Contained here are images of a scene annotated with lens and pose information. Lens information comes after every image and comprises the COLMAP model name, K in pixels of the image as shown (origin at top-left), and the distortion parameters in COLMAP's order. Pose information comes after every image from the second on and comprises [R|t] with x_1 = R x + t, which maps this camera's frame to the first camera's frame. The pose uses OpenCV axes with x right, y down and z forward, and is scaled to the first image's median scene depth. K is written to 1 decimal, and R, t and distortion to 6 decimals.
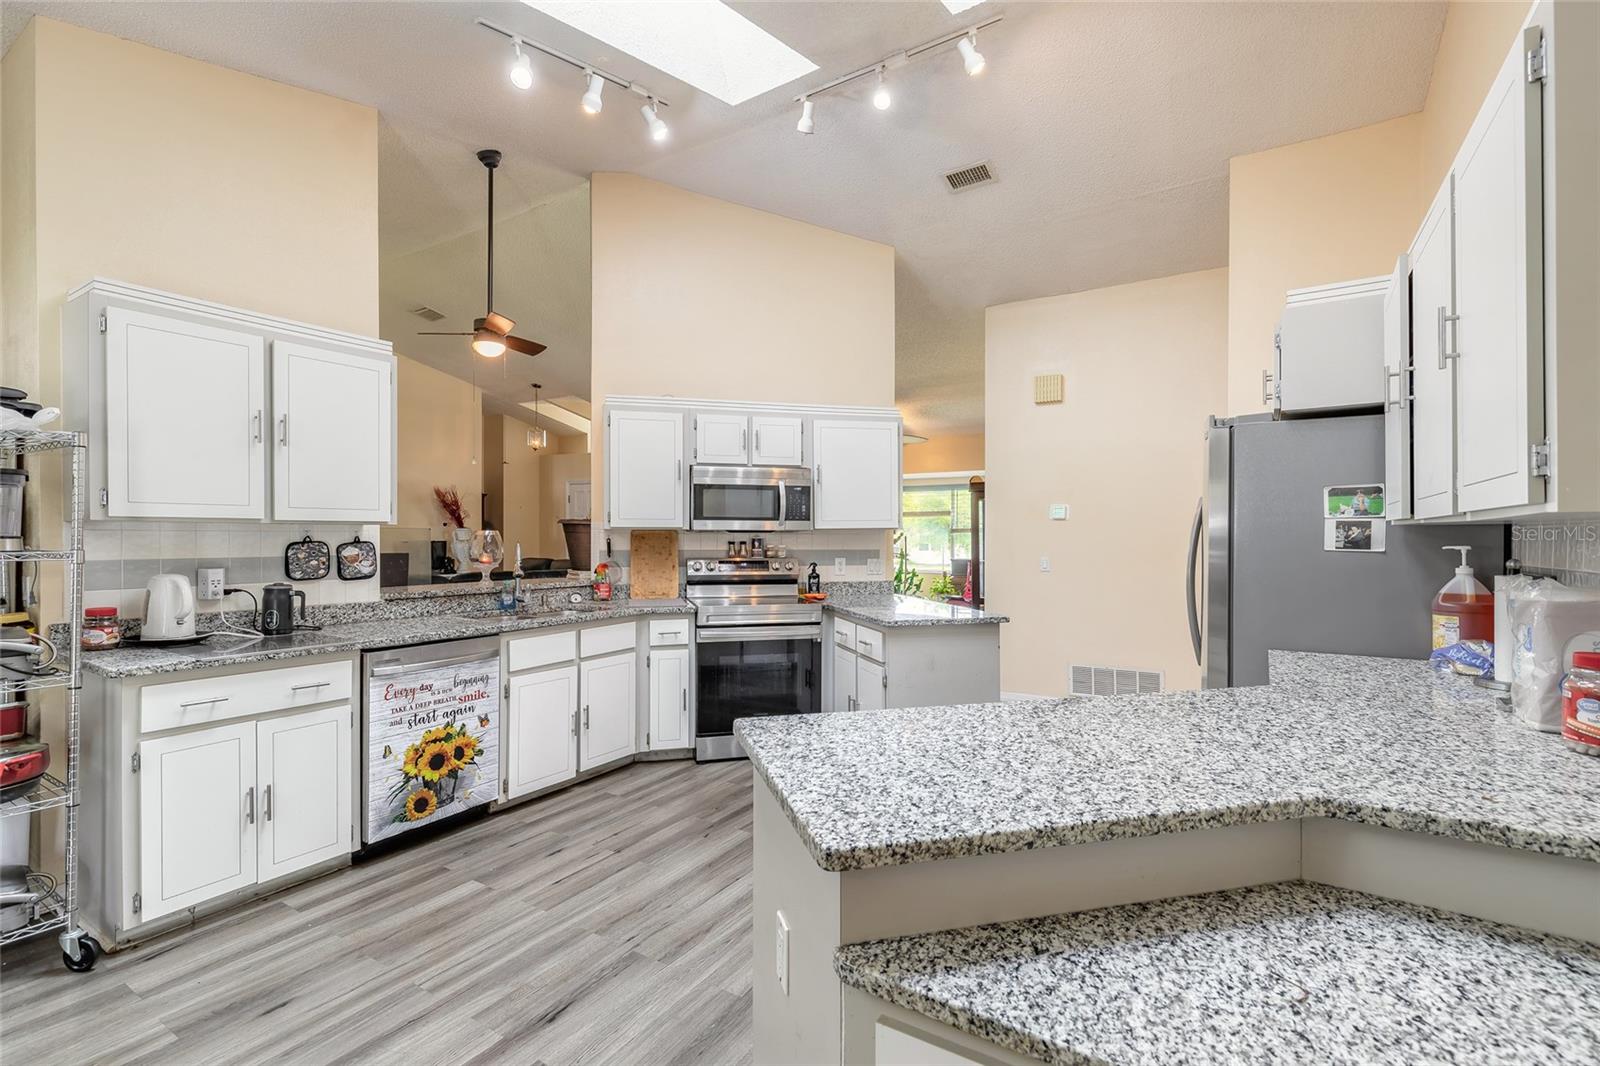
lens RADIAL K [[728.5, 0, 791.9], [0, 728.5, 532.6], [0, 0, 1]] dist [0.003109, -0.000160]
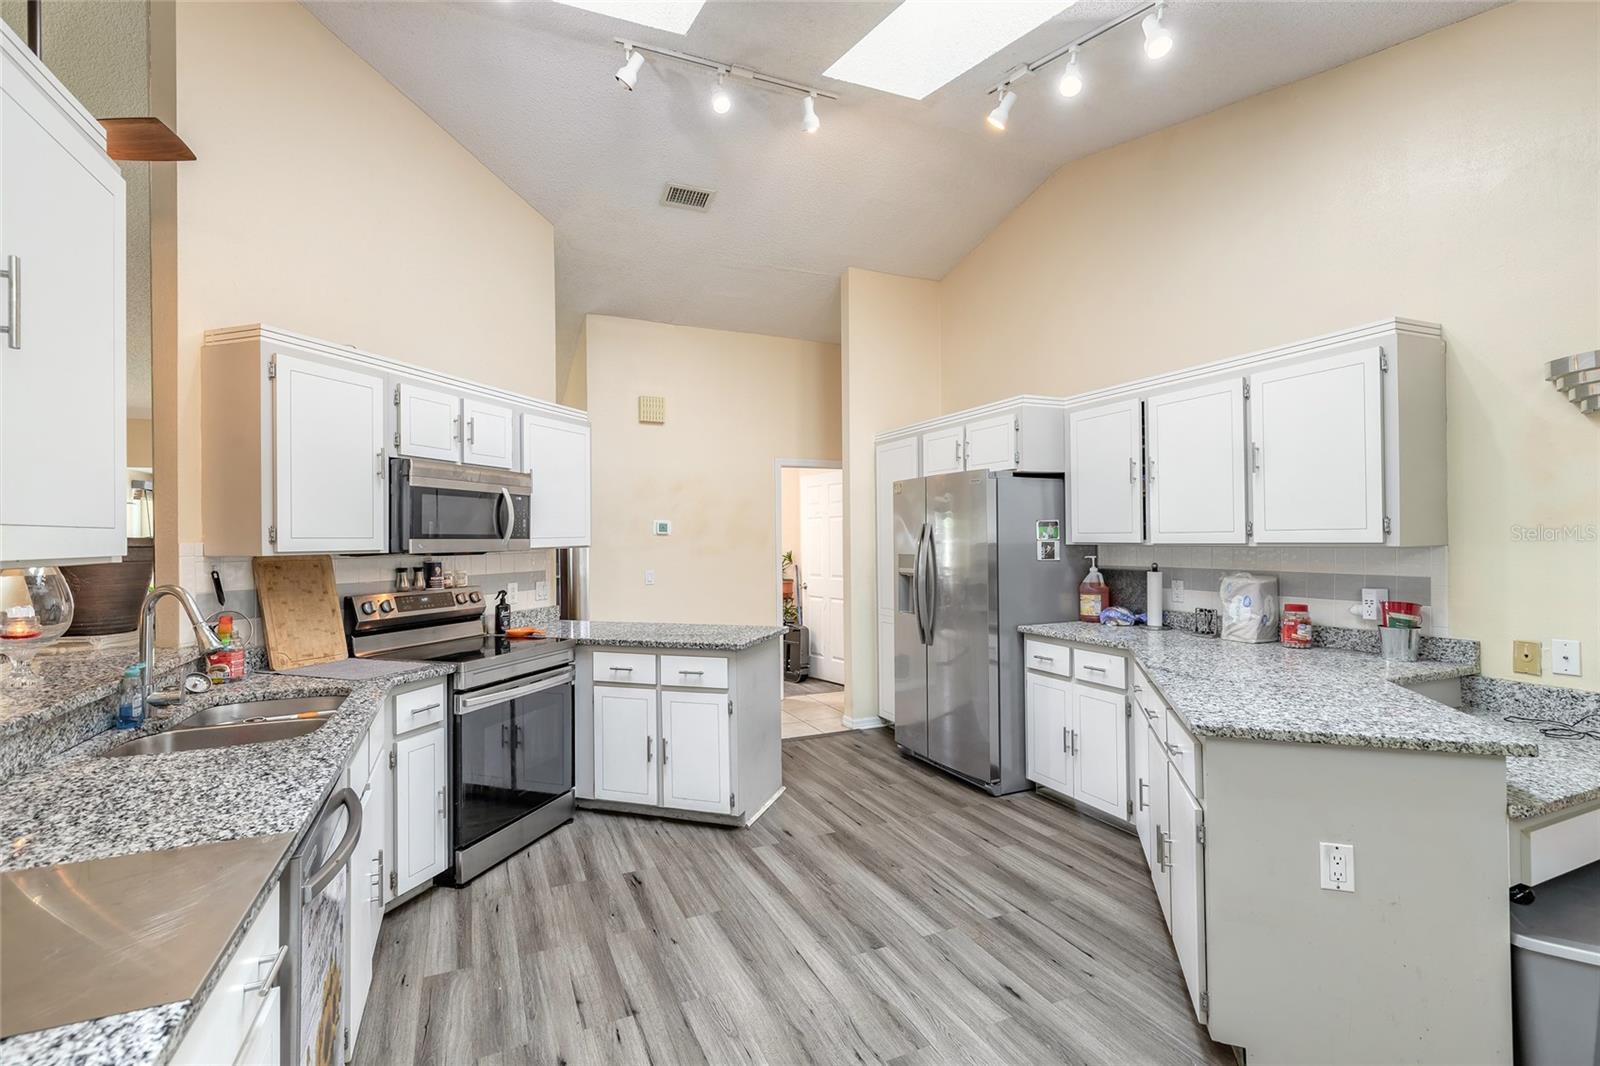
lens RADIAL K [[728.5, 0, 794.1], [0, 728.5, 533.9], [0, 0, 1]] dist [0.003109, -0.000160]
pose [[0.544341, 0.000338, 0.838864, -0.534575], [0.006315, 0.999970, -0.004501, -0.017609], [-0.838840, 0.007748, 0.544322, 0.340364]]
